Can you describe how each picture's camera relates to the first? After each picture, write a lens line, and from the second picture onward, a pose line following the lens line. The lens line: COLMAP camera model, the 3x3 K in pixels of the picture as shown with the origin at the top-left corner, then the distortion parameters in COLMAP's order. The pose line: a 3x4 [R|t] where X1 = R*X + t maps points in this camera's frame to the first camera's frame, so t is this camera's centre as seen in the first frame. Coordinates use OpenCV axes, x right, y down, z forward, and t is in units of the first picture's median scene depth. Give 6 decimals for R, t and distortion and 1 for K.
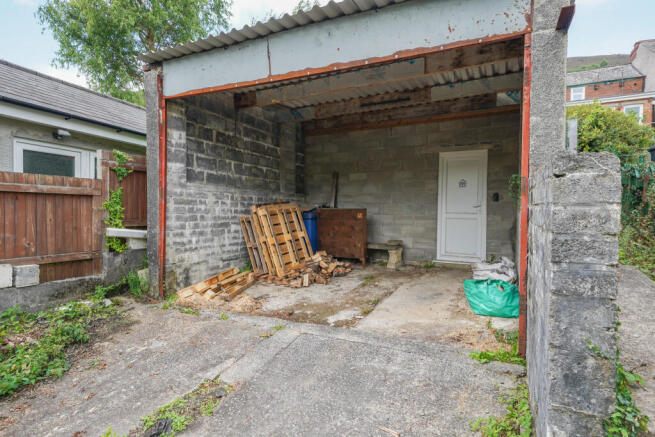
lens RADIAL K [[353.7, 0, 328.4], [0, 353.7, 220.3], [0, 0, 1]] dist [0.033643, -0.000835]
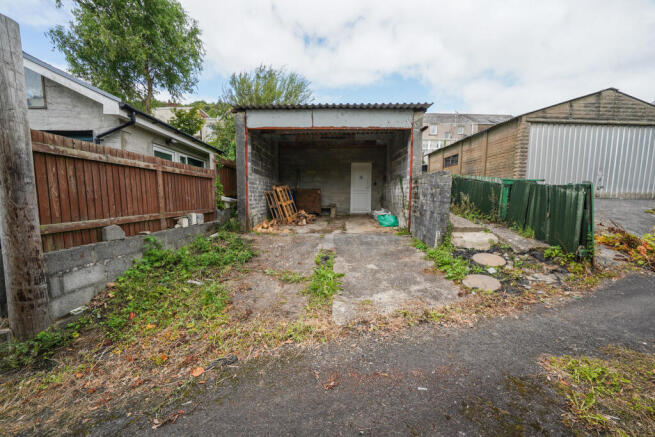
lens RADIAL K [[227.6, 0, 327.9], [0, 227.6, 221.3], [0, 0, 1]] dist [-0.015229, 0.000250]
pose [[0.909863, -0.050819, 0.411786, -0.436520], [0.014171, 0.995698, 0.091569, 0.038617], [-0.414668, -0.077480, 0.906668, -0.245200]]
